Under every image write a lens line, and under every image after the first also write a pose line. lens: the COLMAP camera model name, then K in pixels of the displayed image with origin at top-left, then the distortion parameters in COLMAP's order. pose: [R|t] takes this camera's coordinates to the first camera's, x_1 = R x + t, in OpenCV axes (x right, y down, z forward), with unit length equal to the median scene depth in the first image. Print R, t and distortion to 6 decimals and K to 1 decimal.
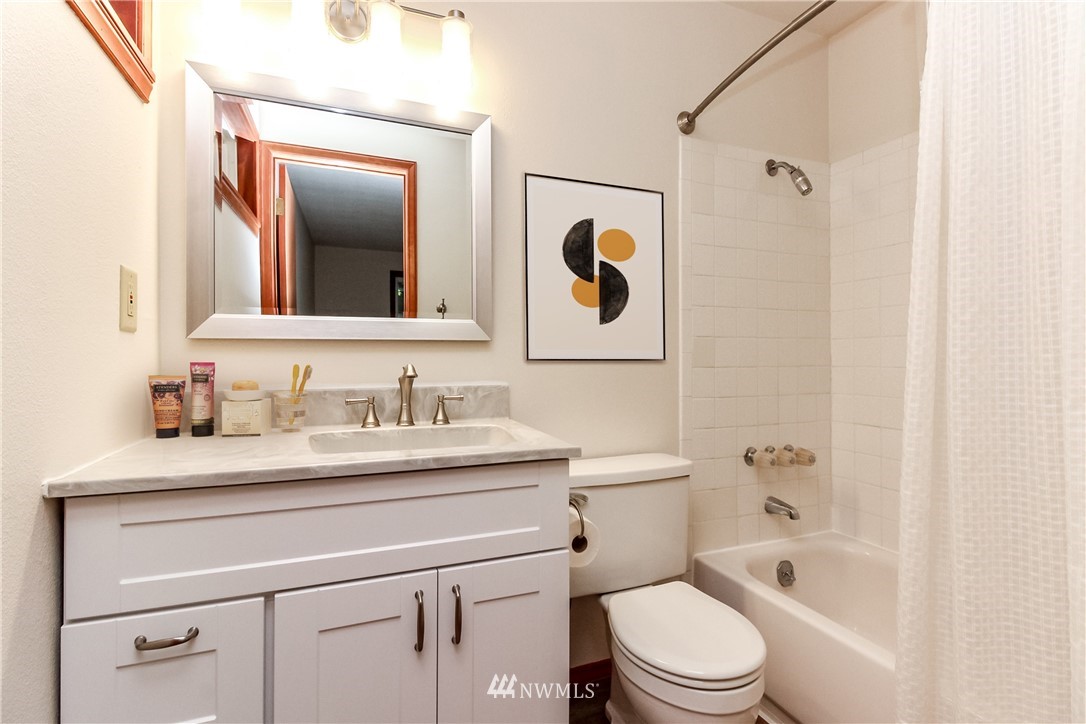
lens RADIAL K [[494.5, 0, 544.4], [0, 494.5, 366.2], [0, 0, 1]] dist [0.001626, -0.004854]
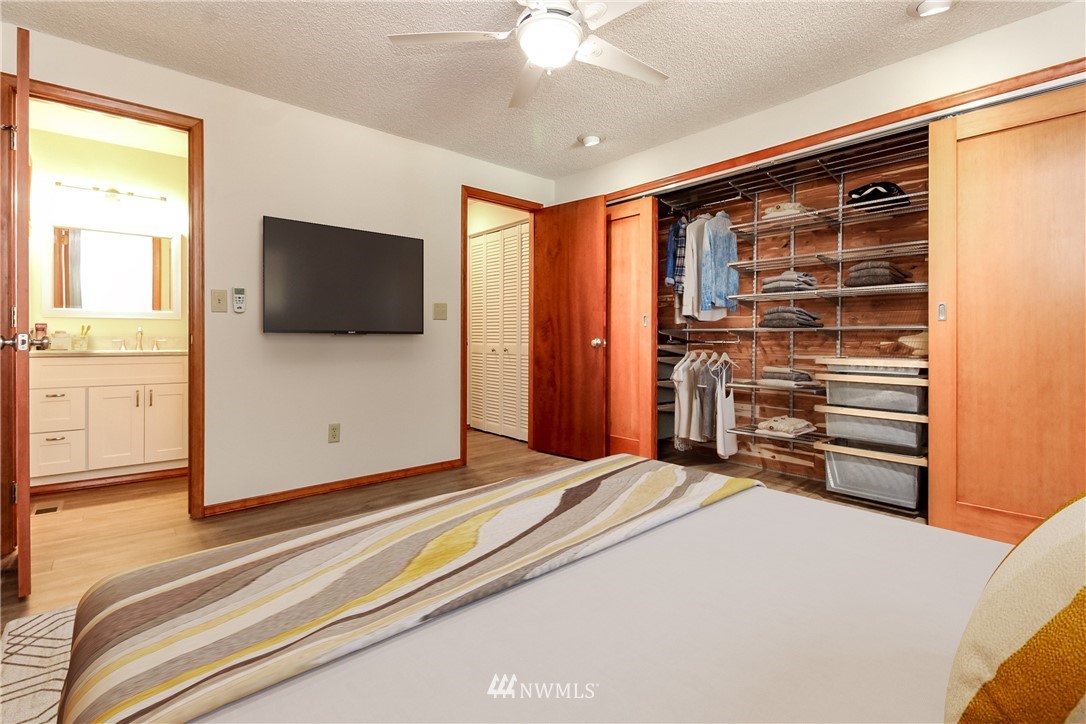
lens RADIAL K [[494.5, 0, 524.2], [0, 494.5, 338.6], [0, 0, 1]] dist [0.001626, -0.004854]
pose [[0.931829, 0.010394, 0.362748, 0.749191], [-0.013714, 0.999884, 0.006578, 0.021309], [-0.362637, -0.011104, 0.931864, -2.372976]]
